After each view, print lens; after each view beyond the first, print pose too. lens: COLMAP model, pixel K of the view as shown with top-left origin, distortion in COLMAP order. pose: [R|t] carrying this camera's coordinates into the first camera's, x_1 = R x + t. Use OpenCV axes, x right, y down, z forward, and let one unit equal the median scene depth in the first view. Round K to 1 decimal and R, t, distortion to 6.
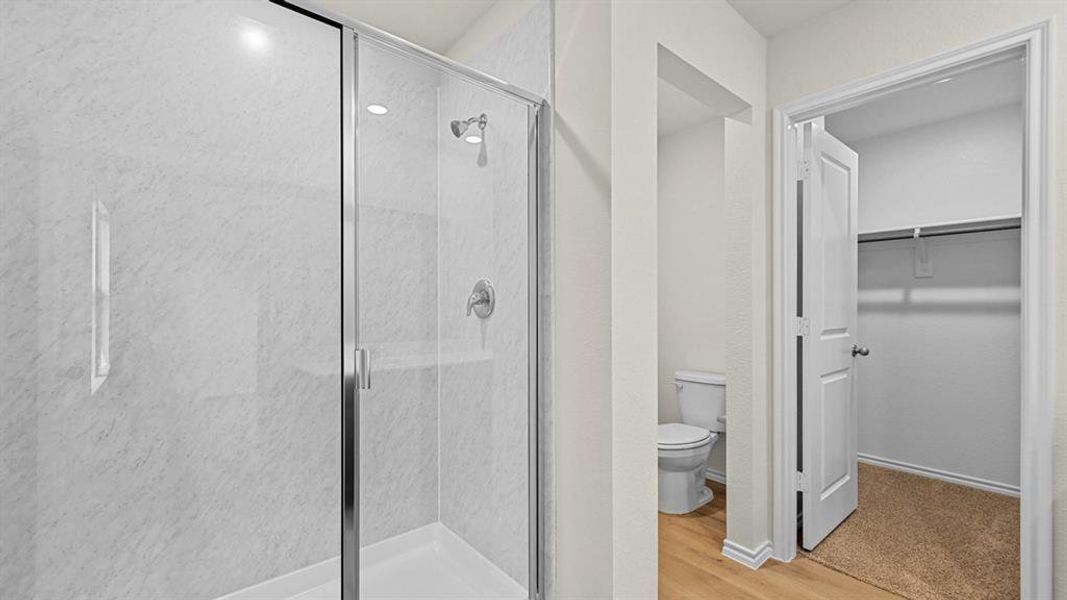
lens RADIAL K [[425.3, 0, 530.5], [0, 425.3, 306.3], [0, 0, 1]] dist [-0.002095, 0.000120]
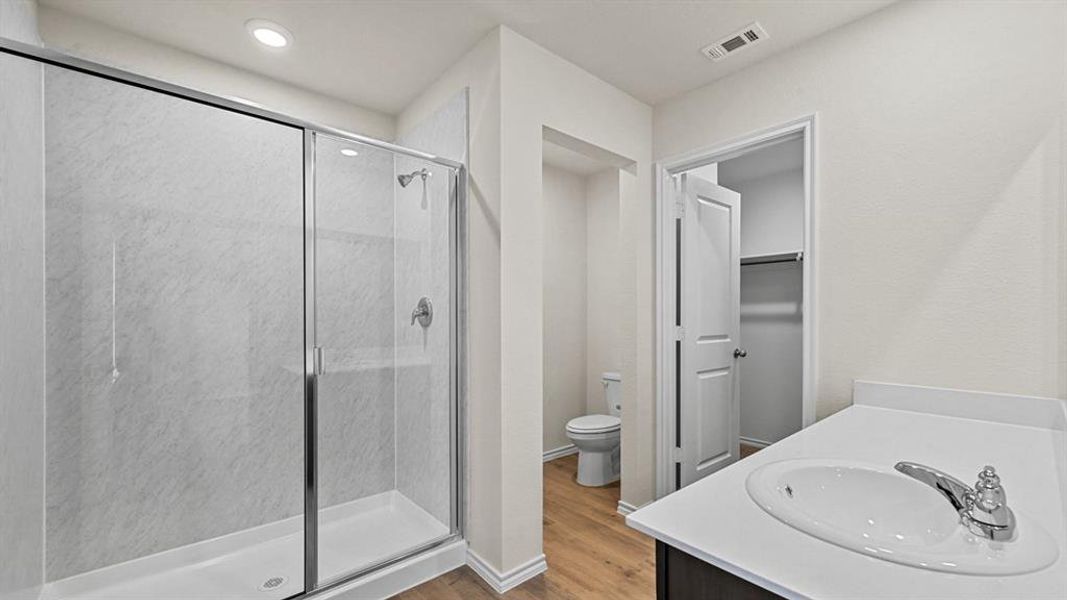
lens RADIAL K [[425.3, 0, 533.0], [0, 425.3, 318.2], [0, 0, 1]] dist [-0.002095, 0.000120]
pose [[0.999863, -0.000403, 0.016564, 0.196803], [0.000332, 0.999991, 0.004302, -0.003998], [-0.016566, -0.004296, 0.999854, -0.296851]]
